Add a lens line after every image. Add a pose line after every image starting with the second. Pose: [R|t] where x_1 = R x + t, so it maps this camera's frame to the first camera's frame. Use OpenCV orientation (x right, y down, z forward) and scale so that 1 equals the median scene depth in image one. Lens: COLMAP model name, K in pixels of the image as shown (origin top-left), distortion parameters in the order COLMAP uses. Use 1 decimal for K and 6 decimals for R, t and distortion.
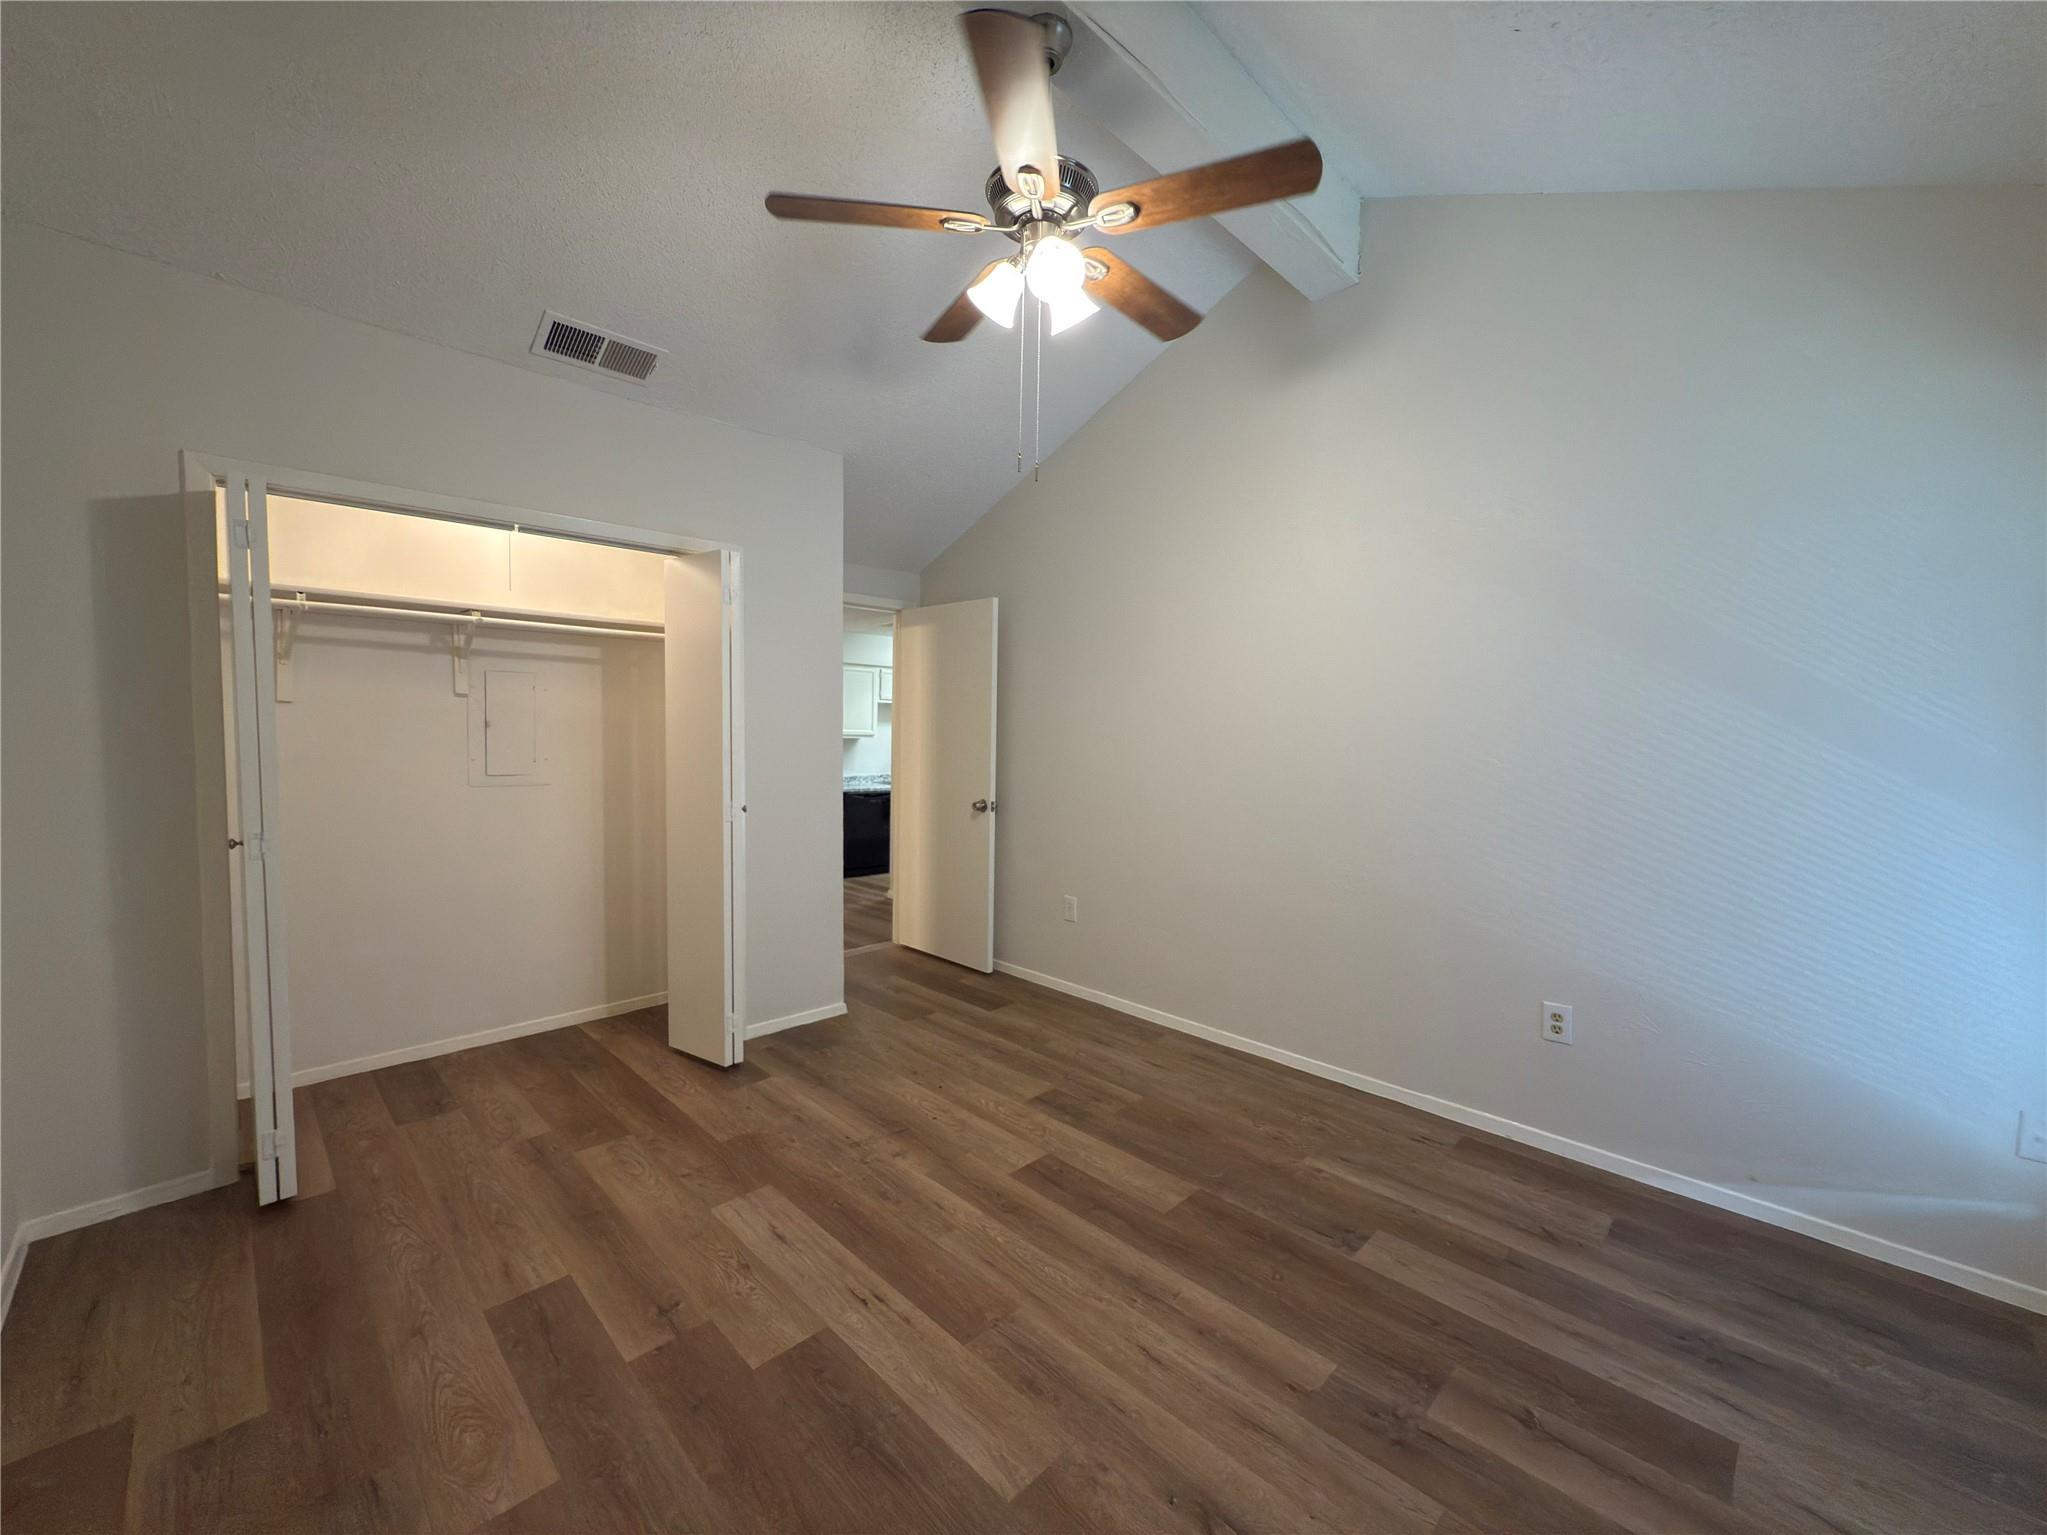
lens RADIAL K [[805.2, 0, 1022.3], [0, 805.2, 774.0], [0, 0, 1]] dist [-0.000038, -0.000059]
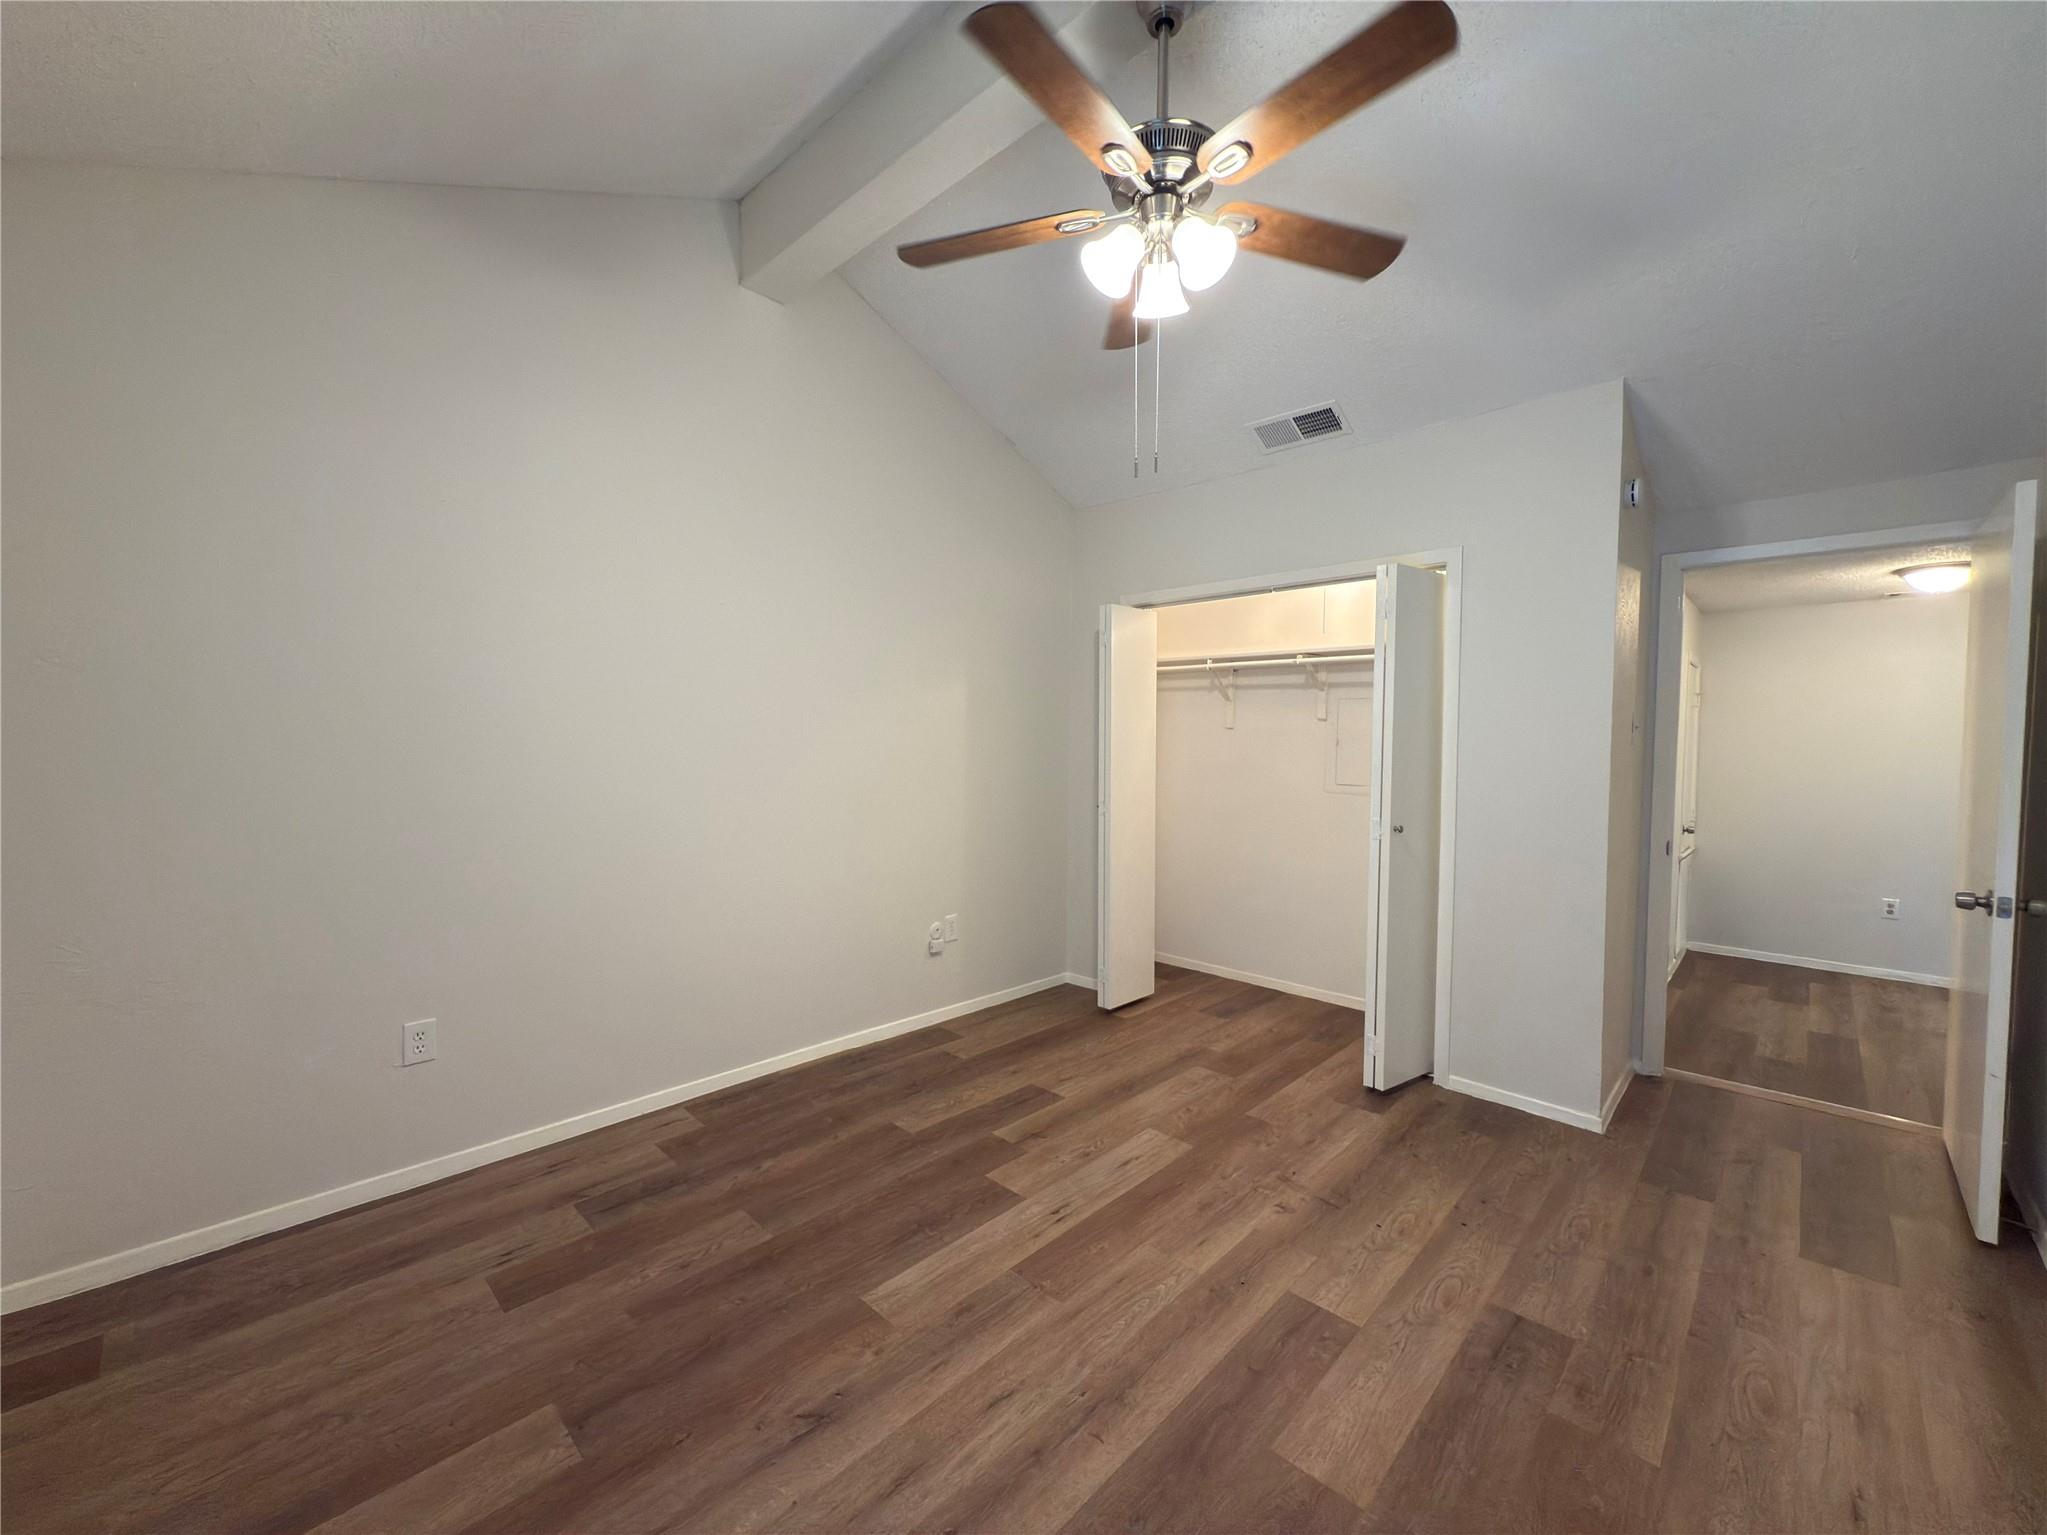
lens RADIAL K [[805.2, 0, 1022.8], [0, 805.2, 766.5], [0, 0, 1]] dist [-0.000038, -0.000059]
pose [[0.030014, 0.025081, -0.999235, 0.800411], [-0.067649, 0.997444, 0.023005, -0.029924], [0.997258, 0.066906, 0.031634, 0.699565]]
